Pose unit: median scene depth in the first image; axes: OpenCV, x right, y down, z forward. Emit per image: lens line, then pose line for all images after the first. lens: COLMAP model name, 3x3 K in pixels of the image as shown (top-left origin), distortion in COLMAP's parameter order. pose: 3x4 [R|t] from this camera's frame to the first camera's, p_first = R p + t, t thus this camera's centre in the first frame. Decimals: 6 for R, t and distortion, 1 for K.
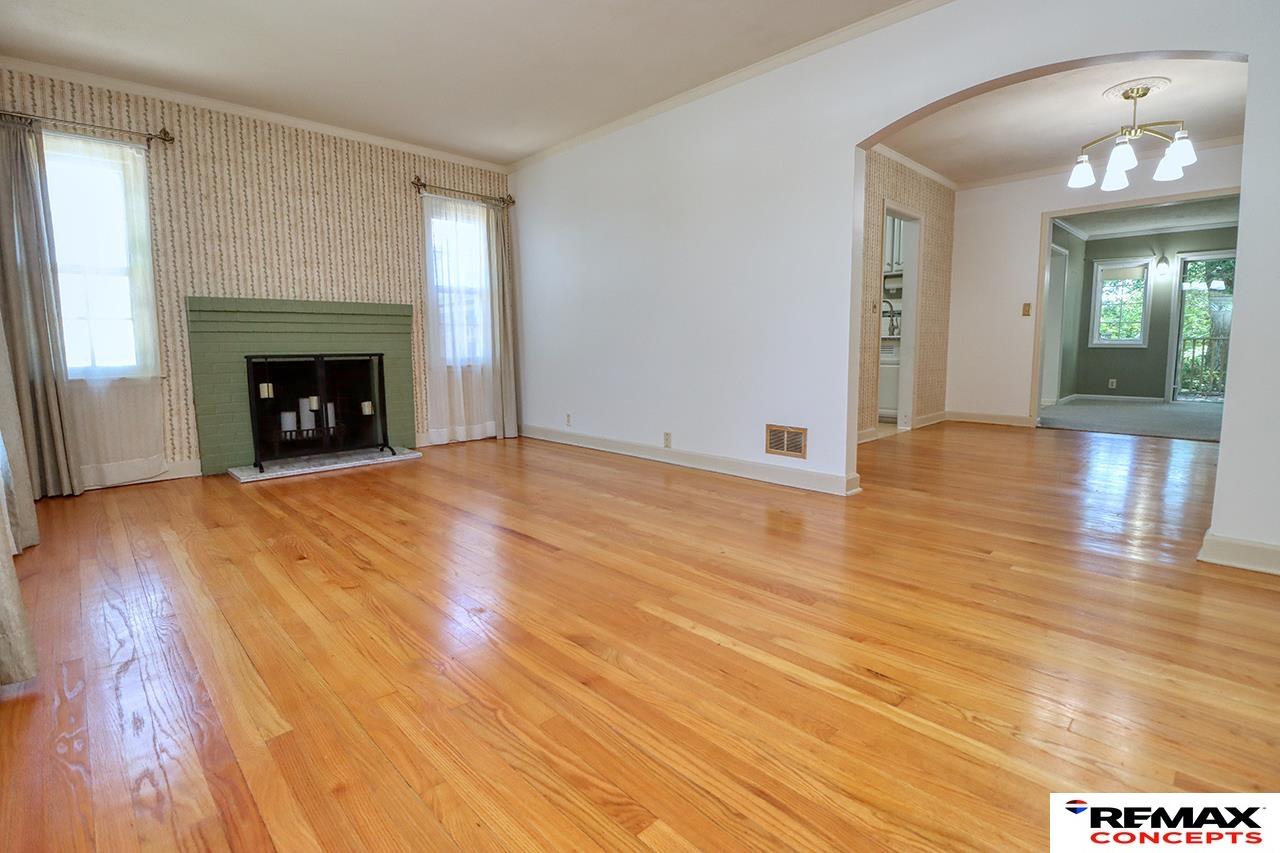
lens RADIAL K [[592.9, 0, 641.3], [0, 592.9, 413.6], [0, 0, 1]] dist [-0.010140, -0.000937]
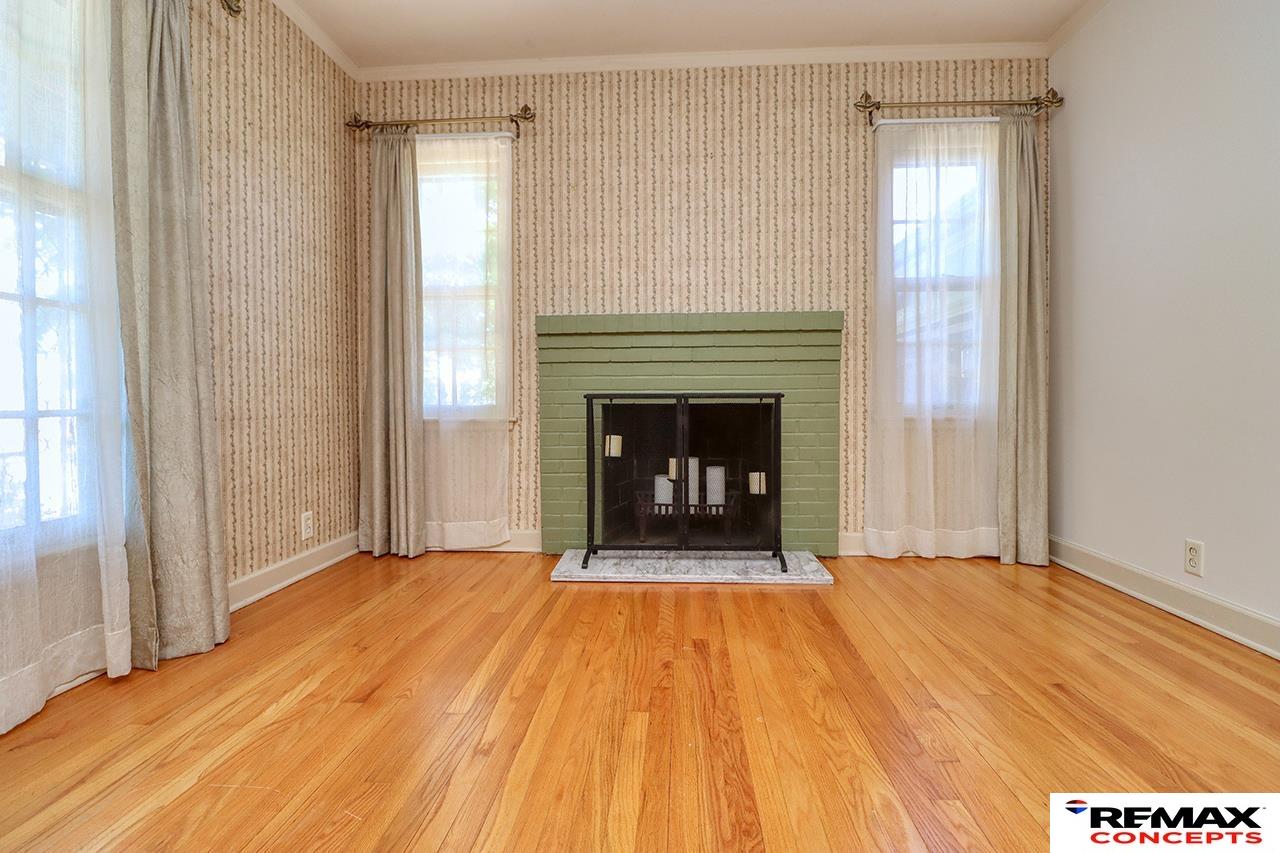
lens RADIAL K [[592.9, 0, 641.3], [0, 592.9, 413.6], [0, 0, 1]] dist [-0.010140, -0.000937]
pose [[0.674472, 0.025067, -0.737875, -0.093649], [-0.086604, 0.995210, -0.045354, -0.042226], [0.733204, 0.094493, 0.673412, 0.492997]]
